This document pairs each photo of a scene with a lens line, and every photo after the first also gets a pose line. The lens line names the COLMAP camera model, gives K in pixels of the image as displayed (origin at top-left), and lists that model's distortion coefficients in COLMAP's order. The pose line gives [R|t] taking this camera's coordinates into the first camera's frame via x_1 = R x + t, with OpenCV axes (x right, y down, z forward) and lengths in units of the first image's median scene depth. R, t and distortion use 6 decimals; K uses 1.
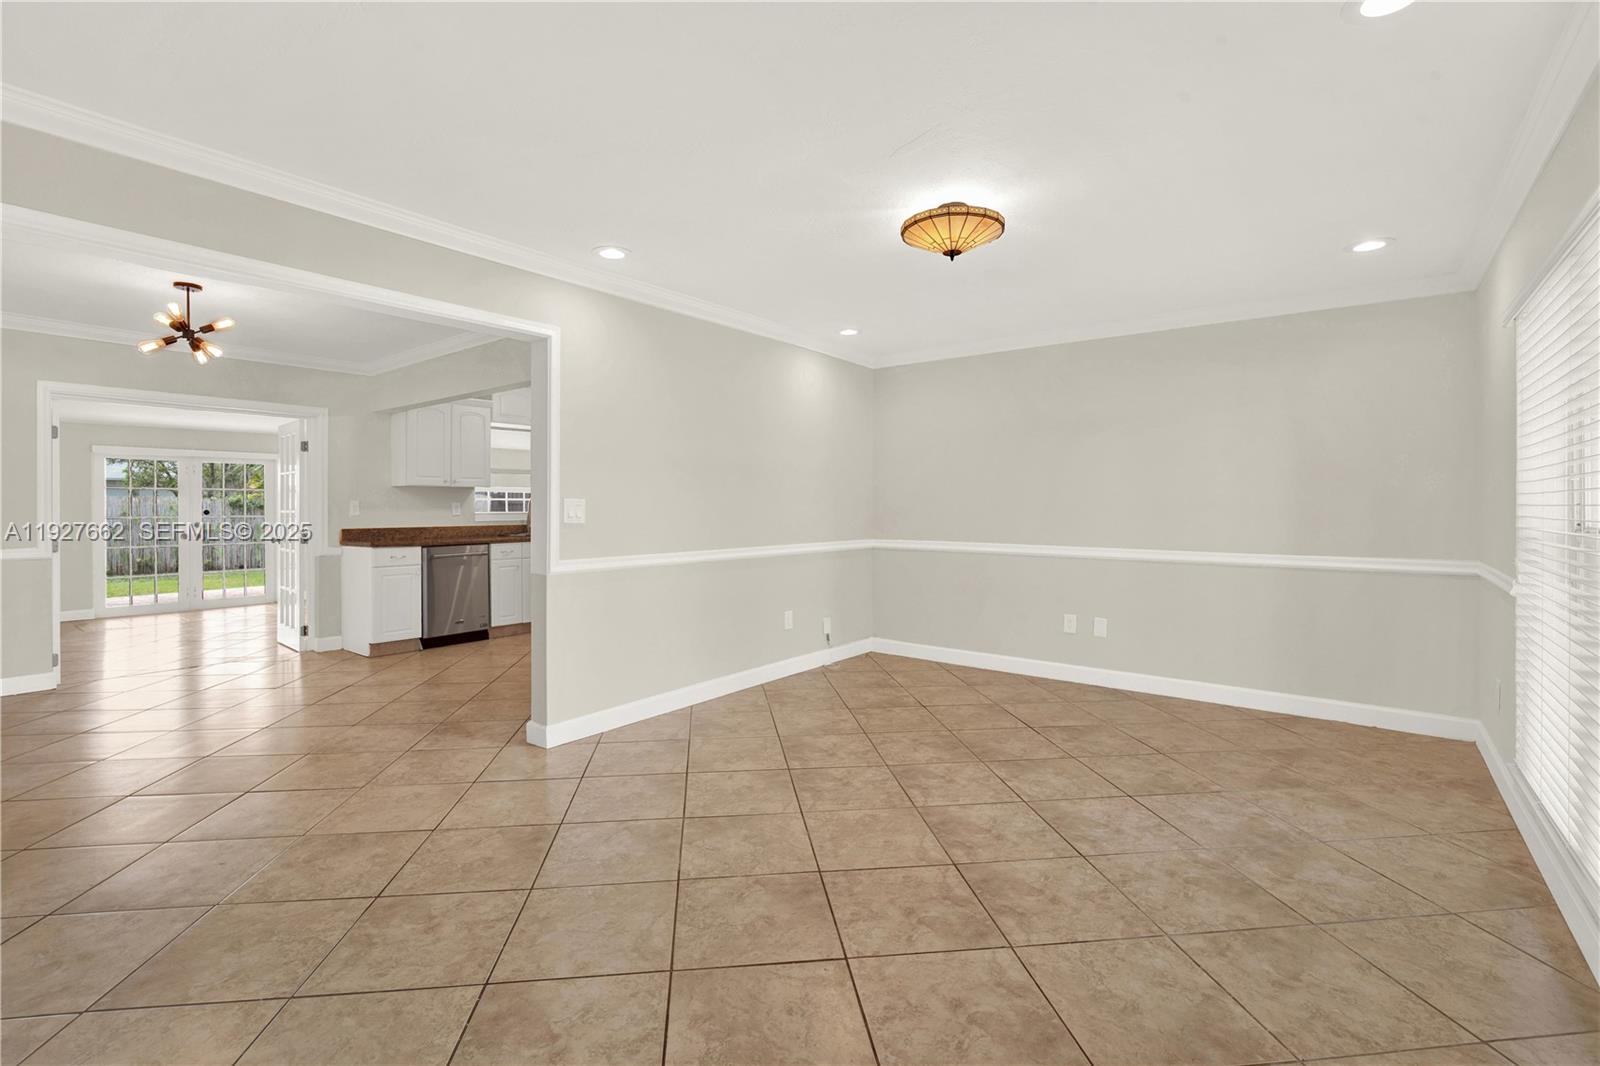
lens RADIAL K [[701.5, 0, 797.6], [0, 701.5, 502.7], [0, 0, 1]] dist [-0.001181, -0.000245]
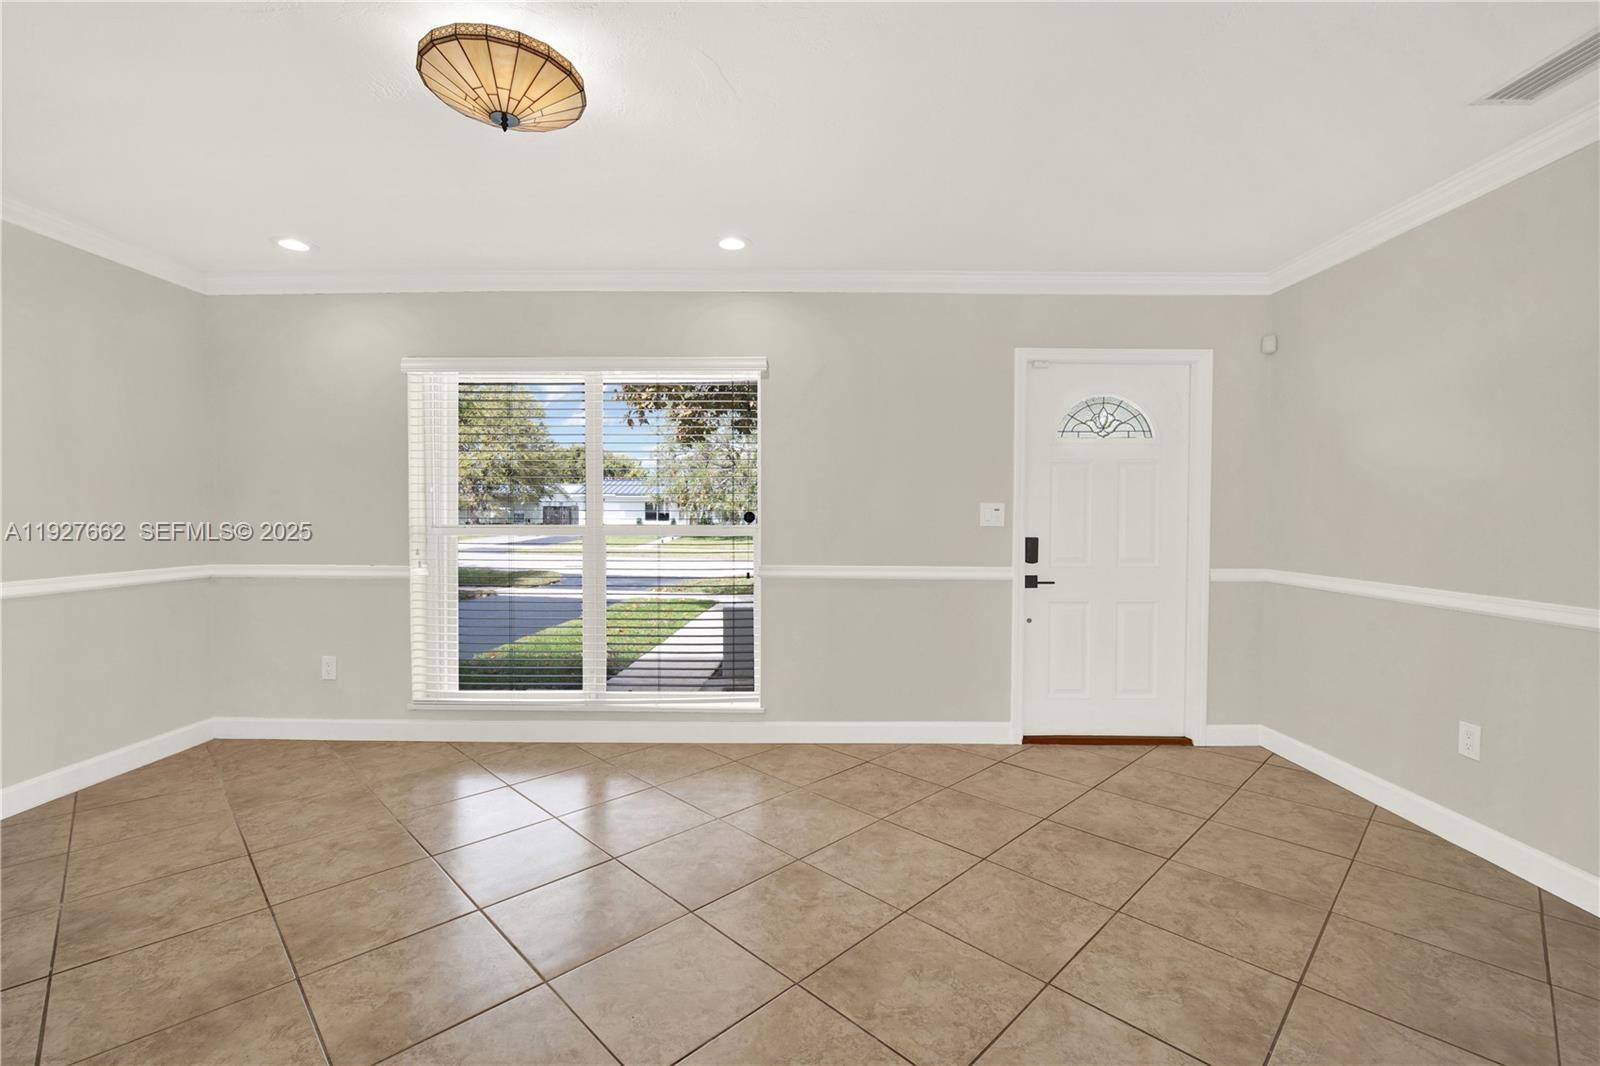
lens RADIAL K [[706.4, 0, 803.5], [0, 706.4, 529.5], [0, 0, 1]] dist [0.000096, 0.000238]
pose [[-0.610774, -0.024038, 0.791440, -0.472063], [-0.011173, 0.999701, 0.021741, 0.003520], [-0.791726, 0.004436, -0.610860, 1.192708]]
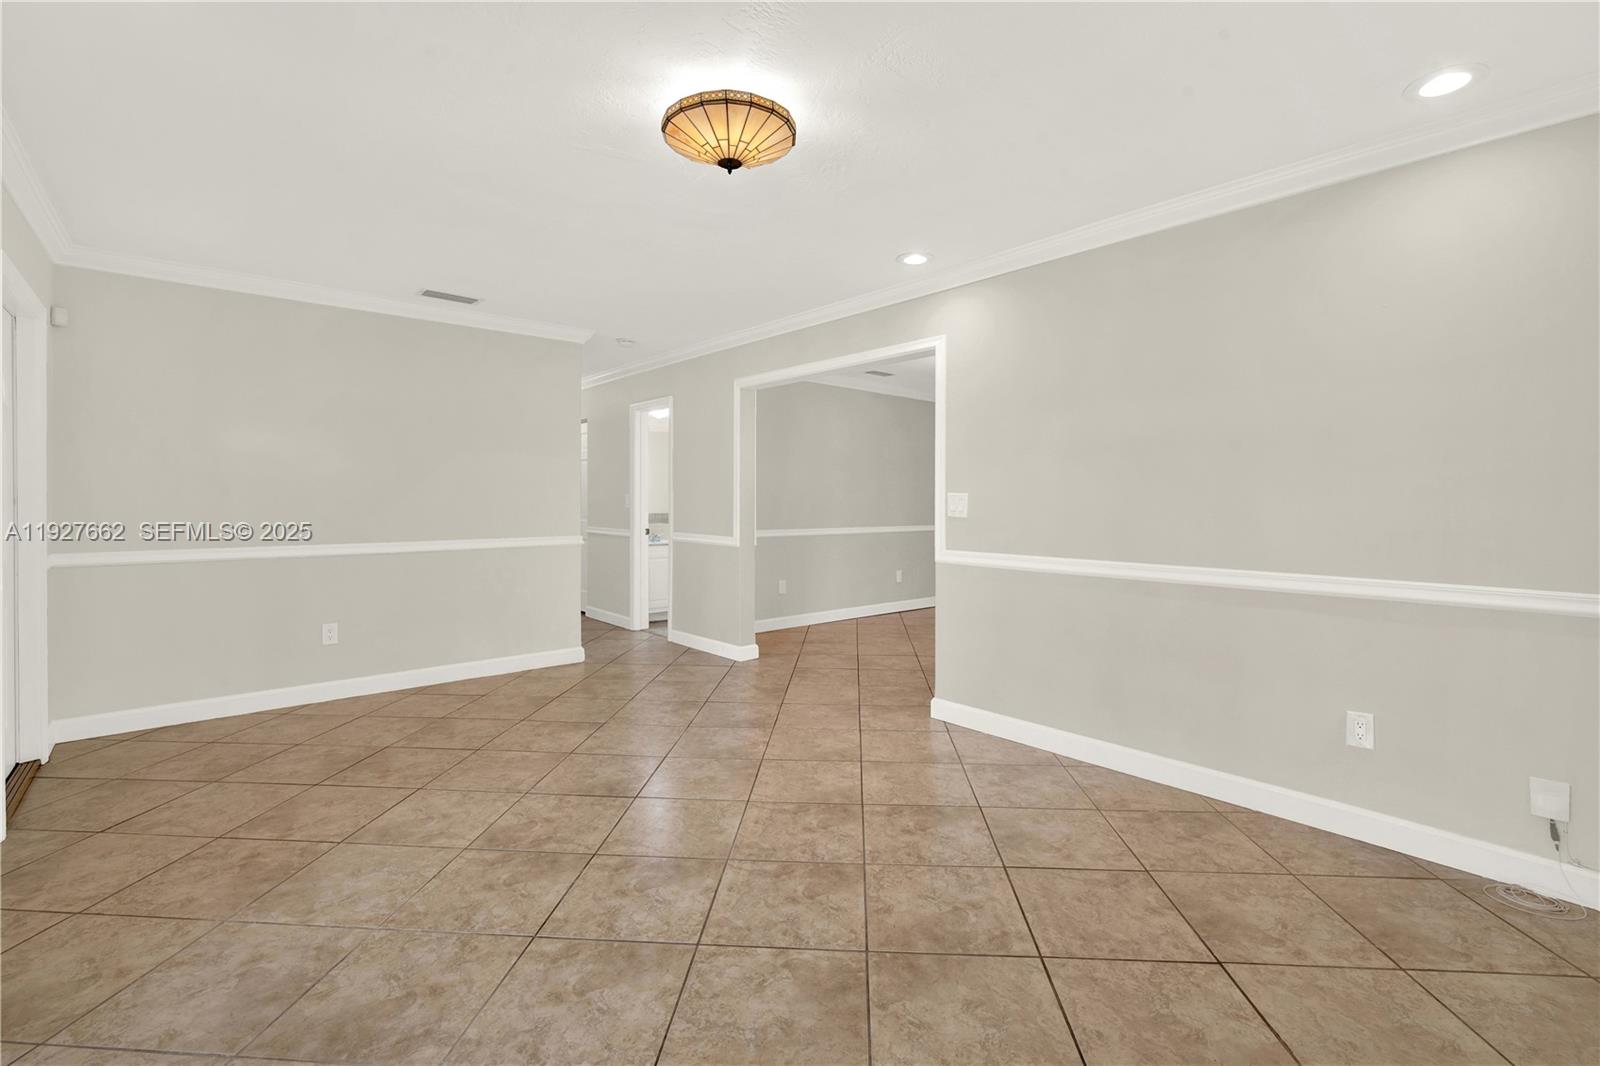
lens RADIAL K [[706.4, 0, 803.5], [0, 706.4, 529.5], [0, 0, 1]] dist [0.000096, 0.000238]
pose [[-0.184504, 0.035728, -0.982182, 0.953790], [0.003088, 0.999355, 0.035773, 0.011042], [0.982827, 0.003567, -0.184496, 1.228532]]
